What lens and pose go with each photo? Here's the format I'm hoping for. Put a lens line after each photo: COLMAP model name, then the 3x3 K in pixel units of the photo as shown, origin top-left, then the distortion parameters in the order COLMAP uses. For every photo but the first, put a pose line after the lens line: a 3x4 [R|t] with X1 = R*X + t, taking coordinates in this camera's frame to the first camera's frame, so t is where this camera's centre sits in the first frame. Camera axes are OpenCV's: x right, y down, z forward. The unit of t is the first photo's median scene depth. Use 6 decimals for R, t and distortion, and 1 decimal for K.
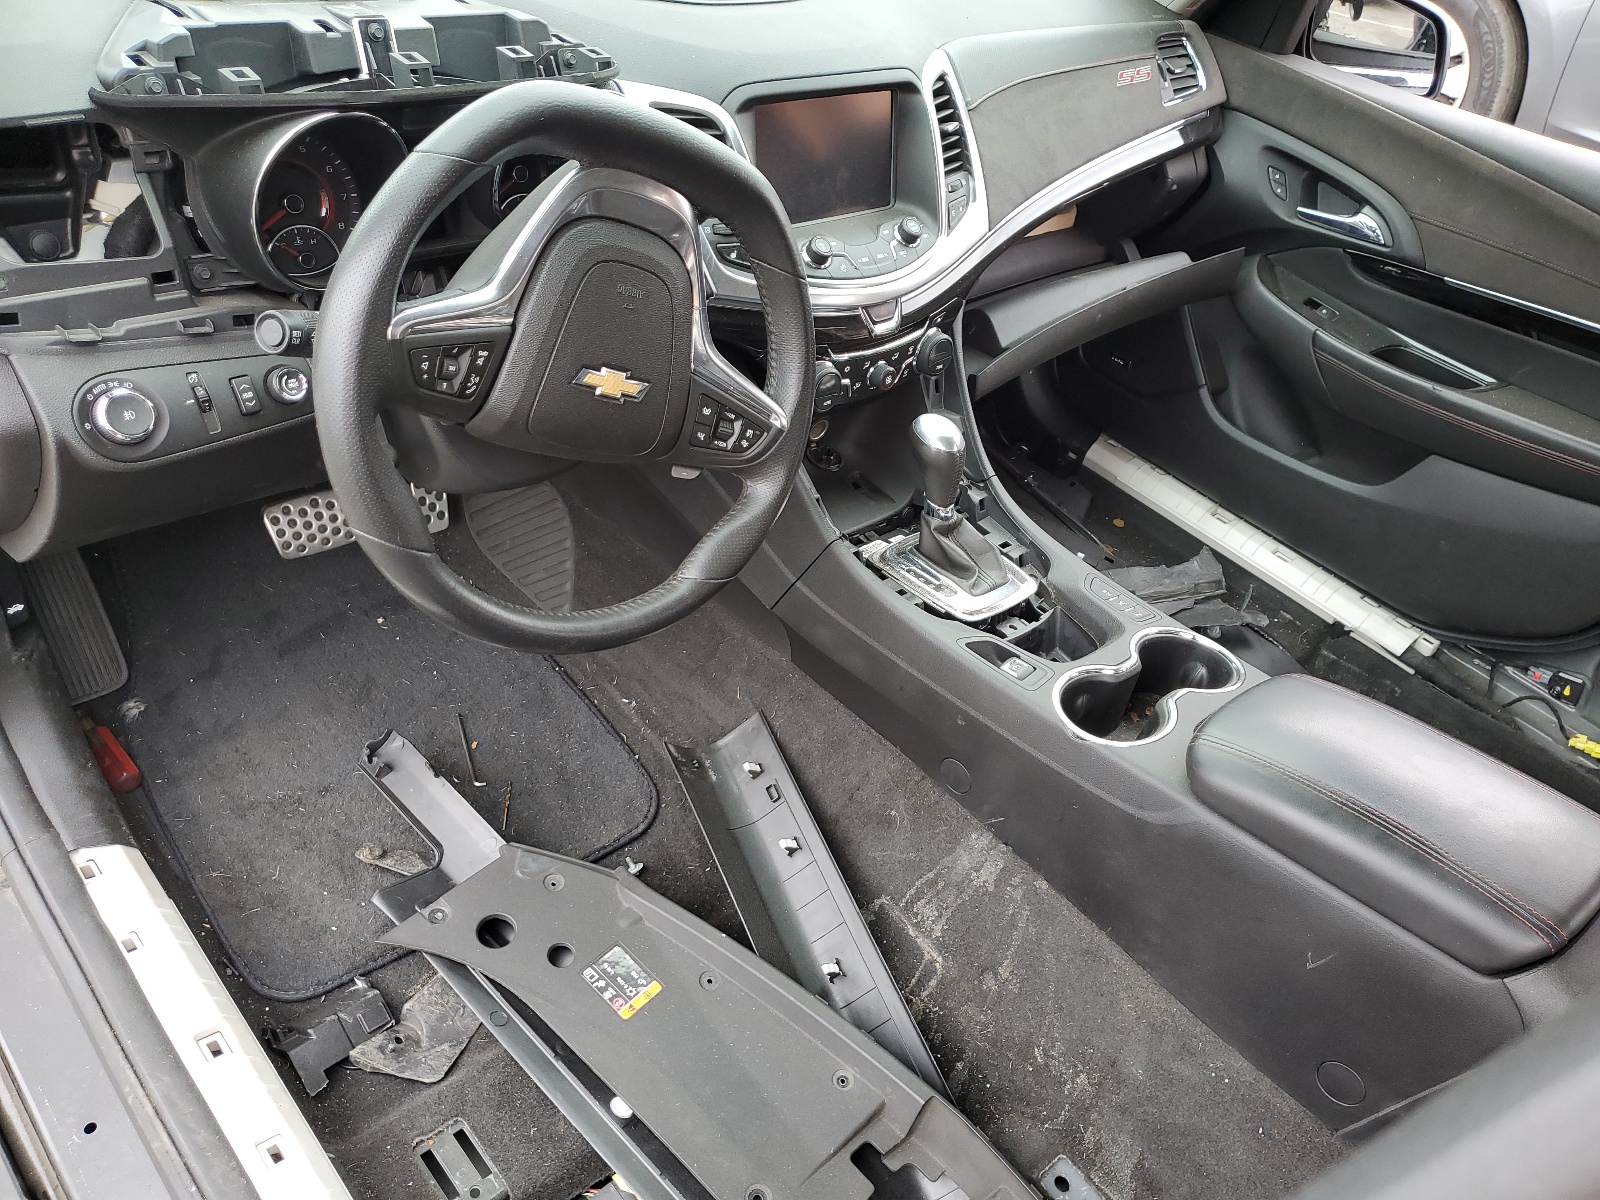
lens RADIAL K [[1195.7, 0, 800.0], [0, 1195.7, 600.0], [0, 0, 1]] dist [-0.005286, -0.006324]
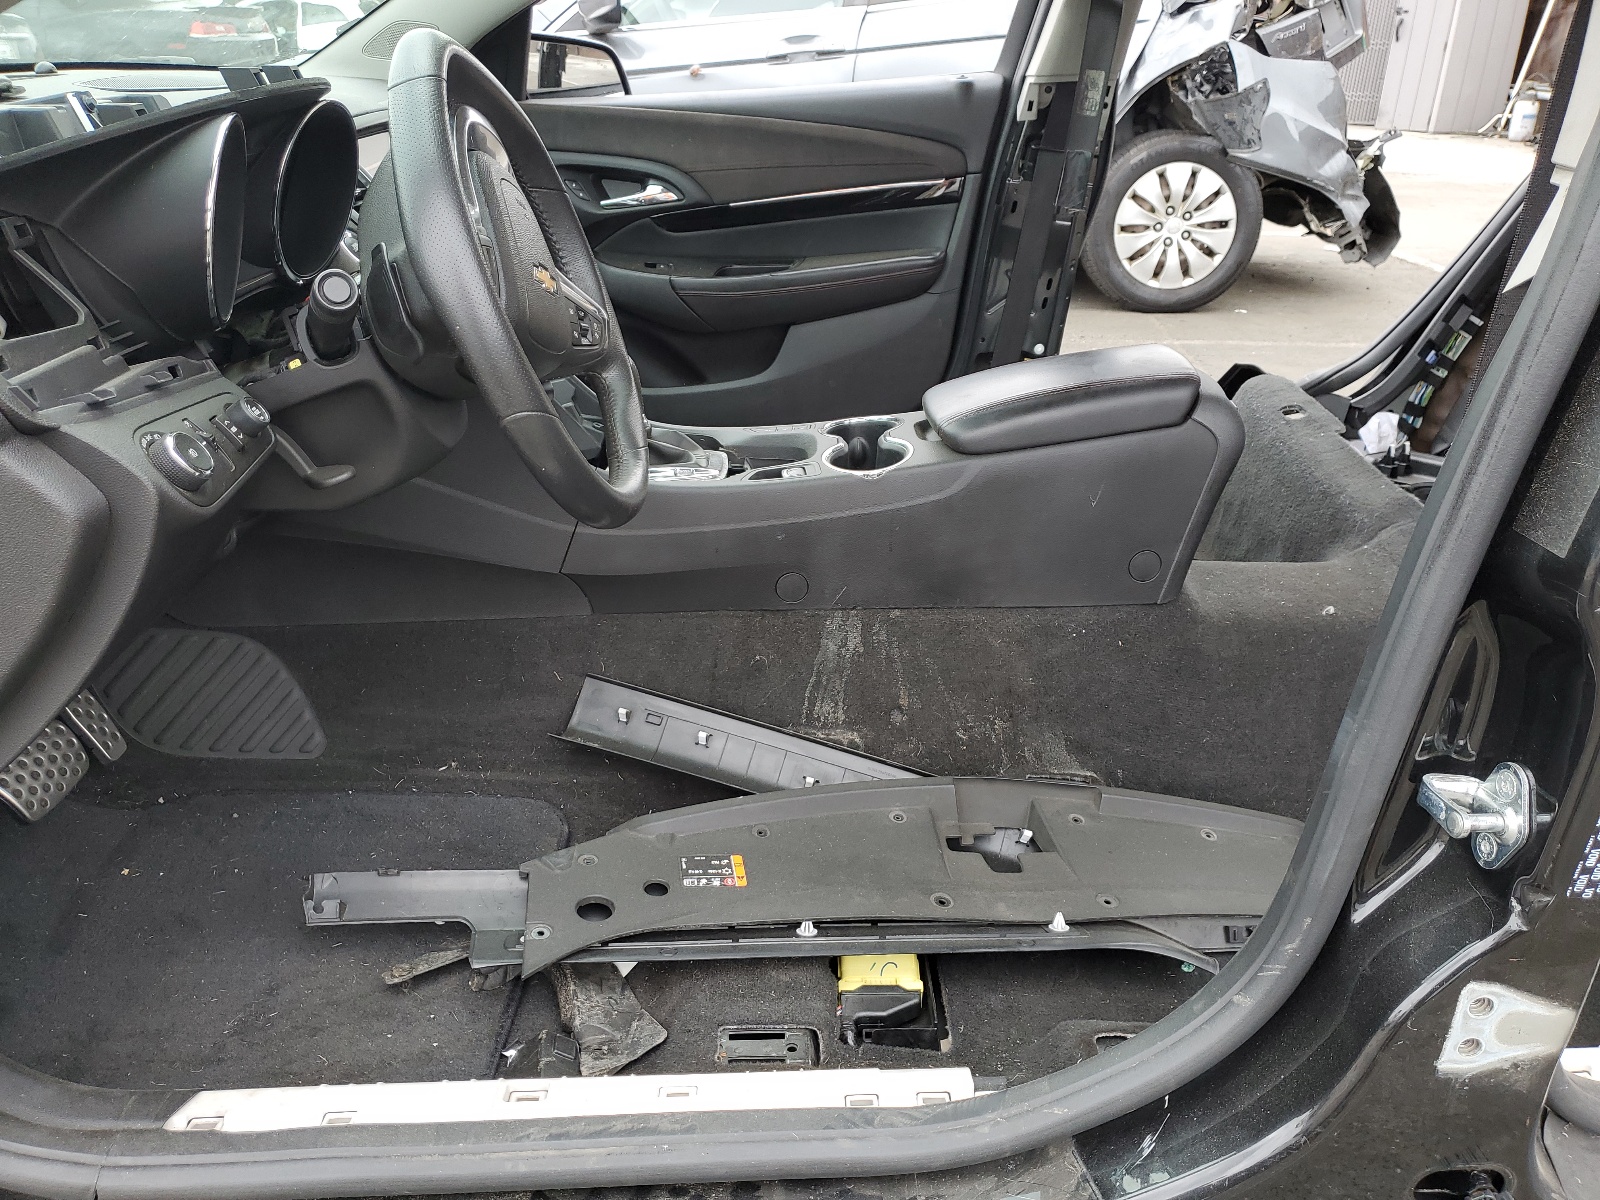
lens RADIAL K [[1195.7, 0, 800.0], [0, 1195.7, 600.0], [0, 0, 1]] dist [-0.005286, -0.006324]
pose [[0.651676, -0.470166, 0.595199, -0.504863], [0.555334, 0.830252, 0.047813, 0.091409], [-0.516645, 0.299376, 0.802155, 0.032257]]
